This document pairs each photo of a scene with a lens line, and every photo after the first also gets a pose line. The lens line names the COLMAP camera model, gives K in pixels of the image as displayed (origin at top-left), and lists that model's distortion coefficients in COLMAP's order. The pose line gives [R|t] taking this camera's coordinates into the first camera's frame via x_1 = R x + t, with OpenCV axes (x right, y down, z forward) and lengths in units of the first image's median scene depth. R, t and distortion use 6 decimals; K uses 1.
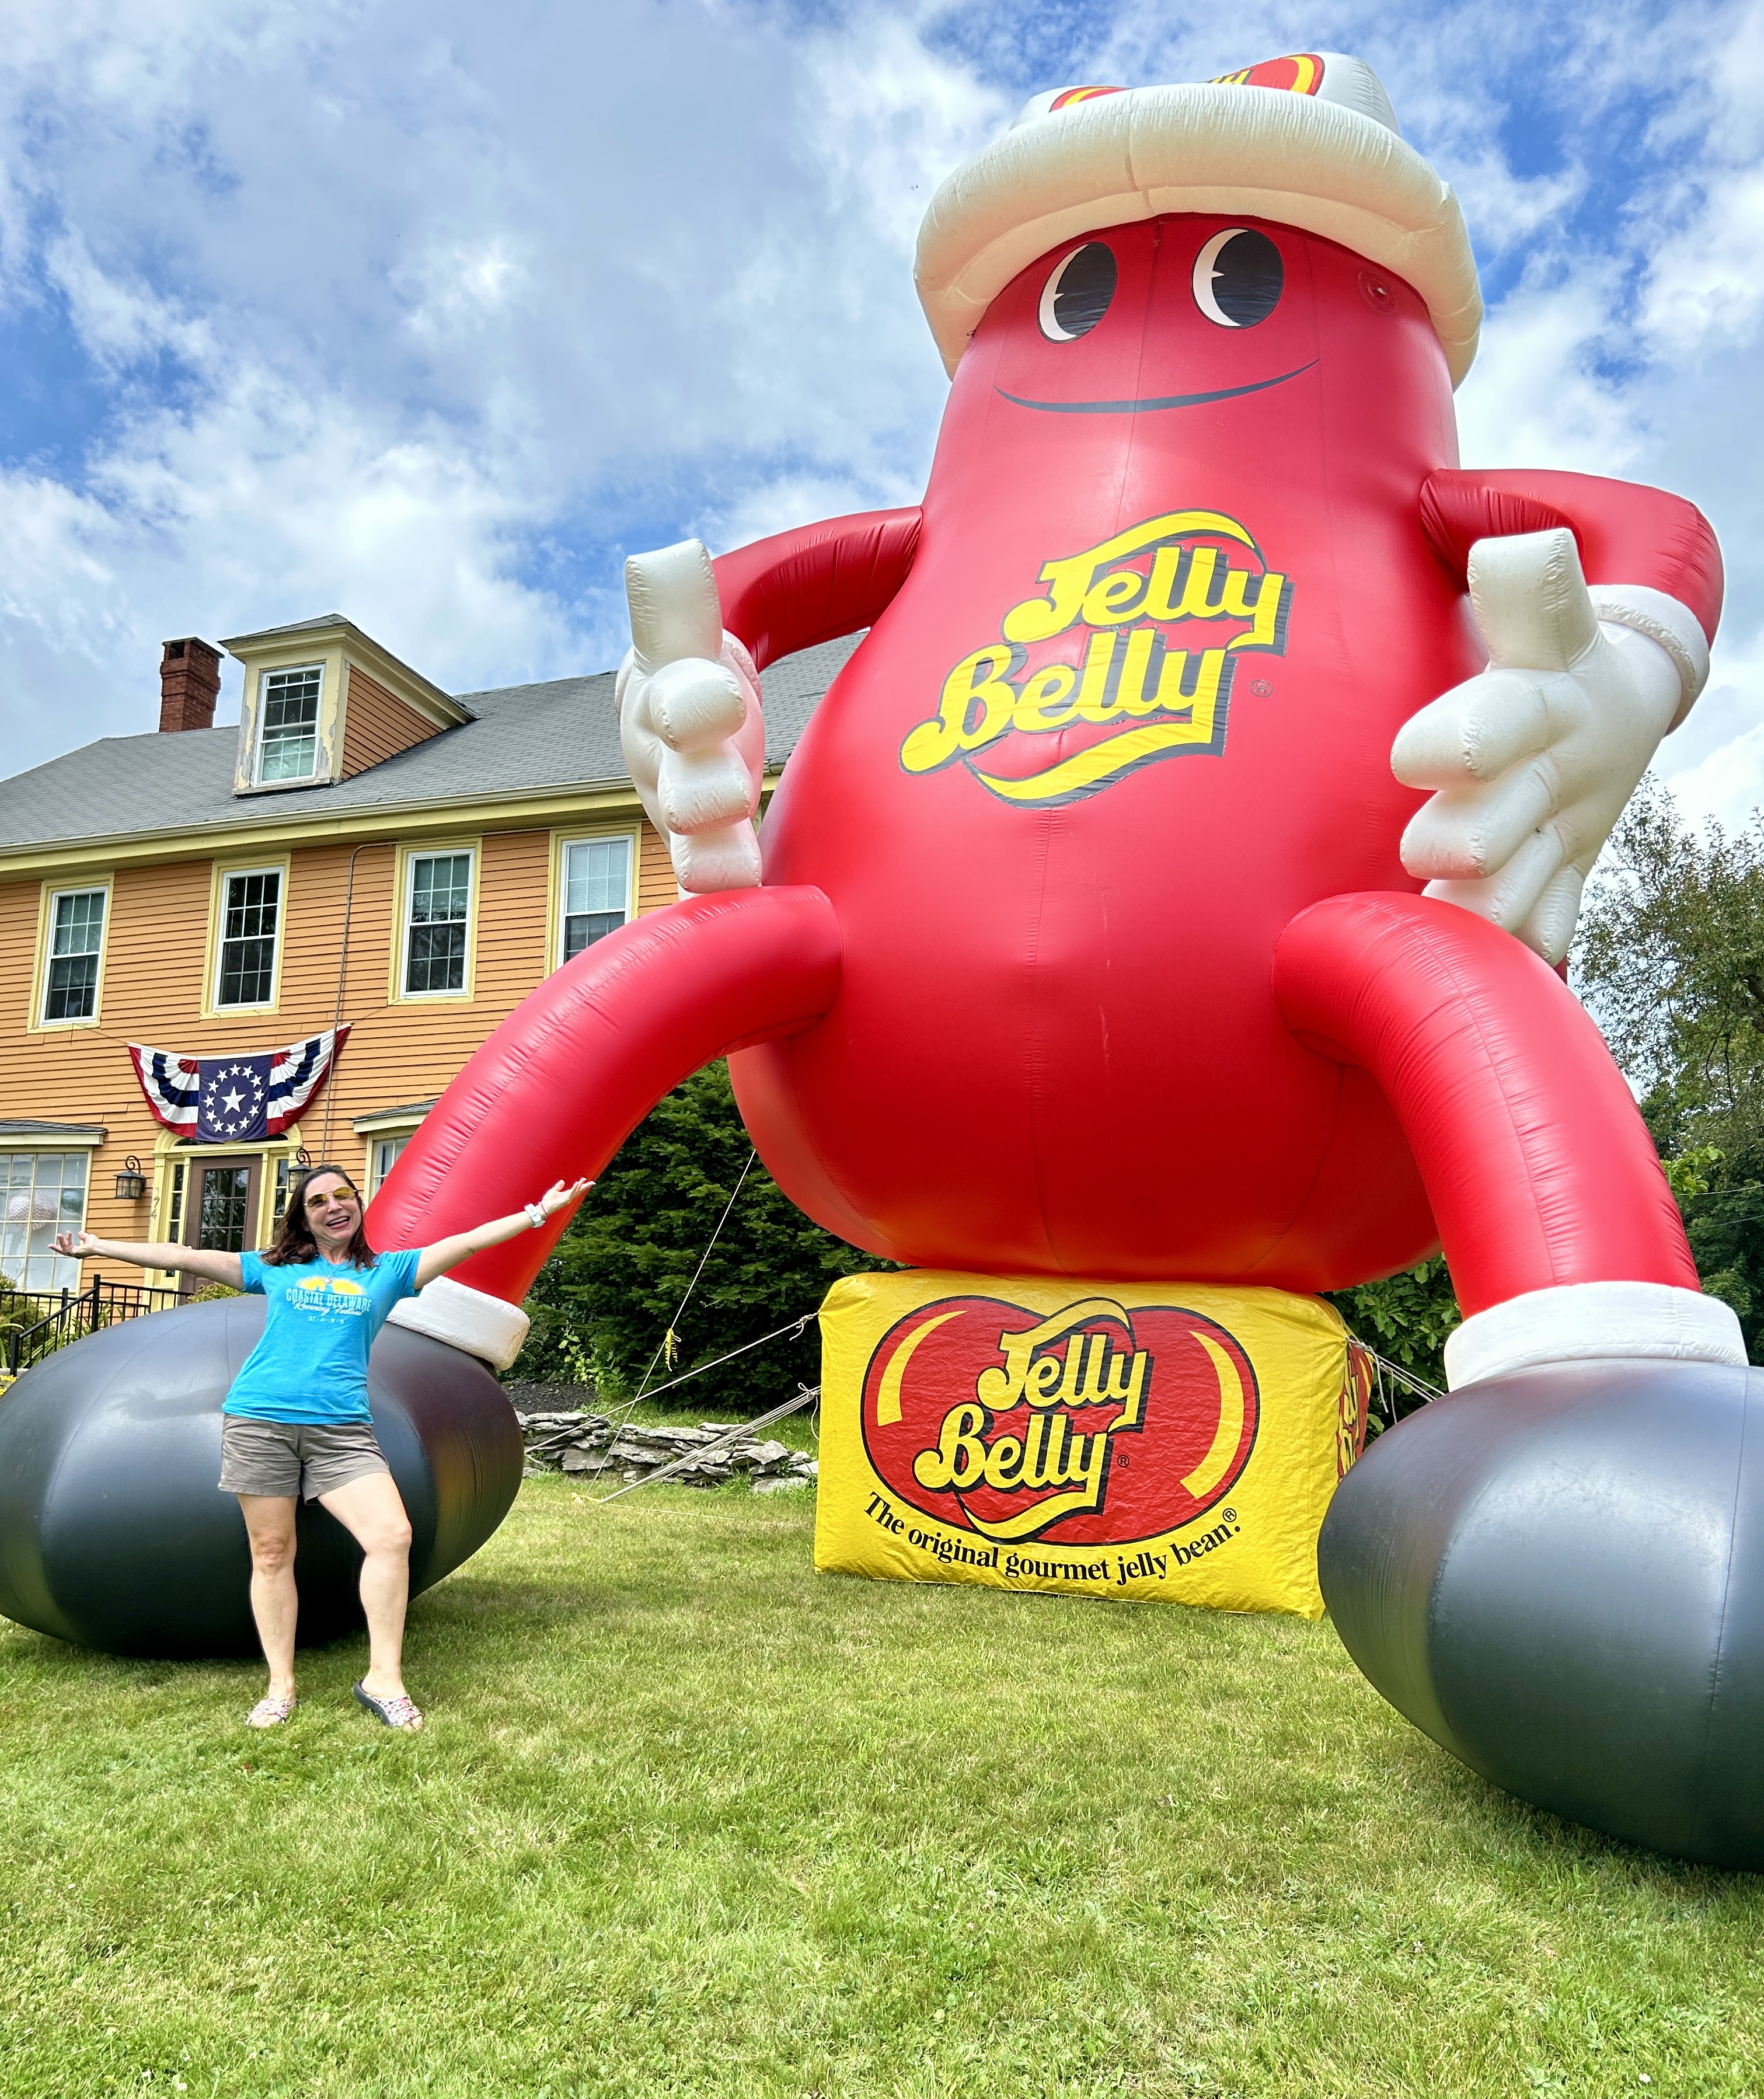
lens RADIAL K [[1664.5, 0, 882.0], [0, 1664.5, 1049.5], [0, 0, 1]] dist [-0.004136, -0.014905]
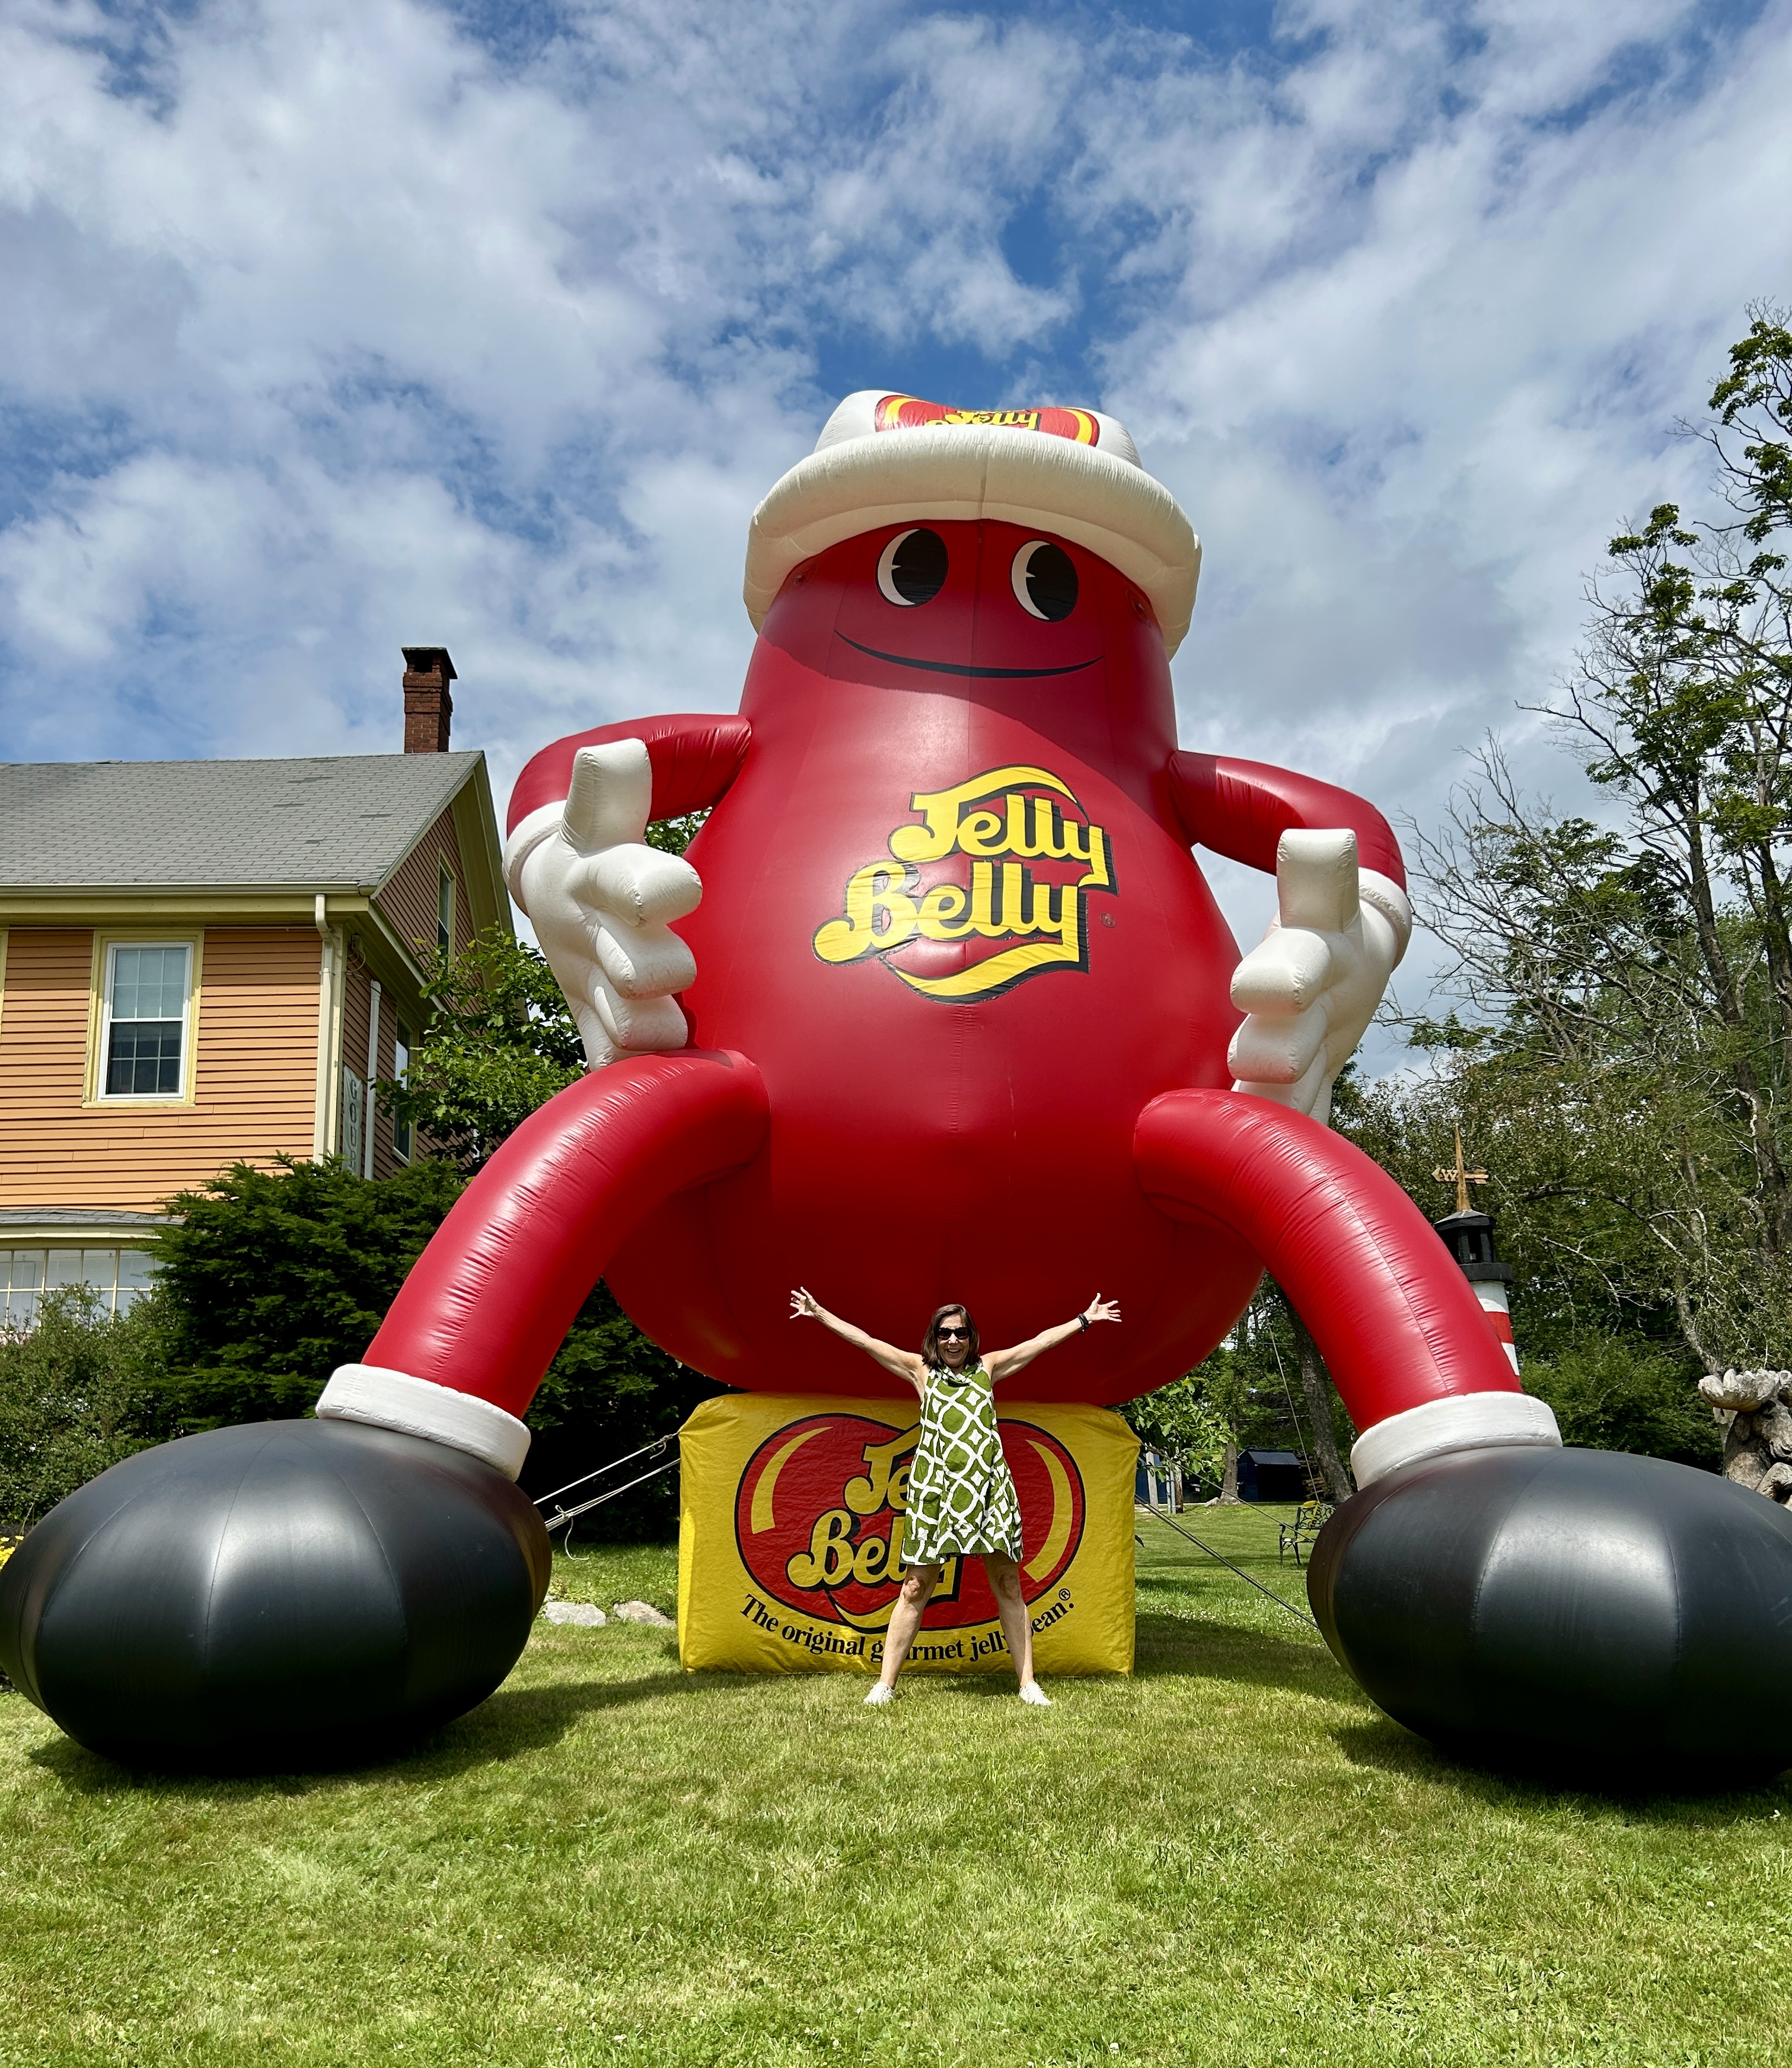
lens RADIAL K [[1633.5, 0, 896.0], [0, 1633.5, 1034.0], [0, 0, 1]] dist [0.015122, -0.002784]
pose [[0.936301, 0.061705, 0.345735, -0.321317], [-0.032088, 0.995357, -0.090747, -0.012298], [-0.349729, 0.073872, 0.933934, -0.090536]]
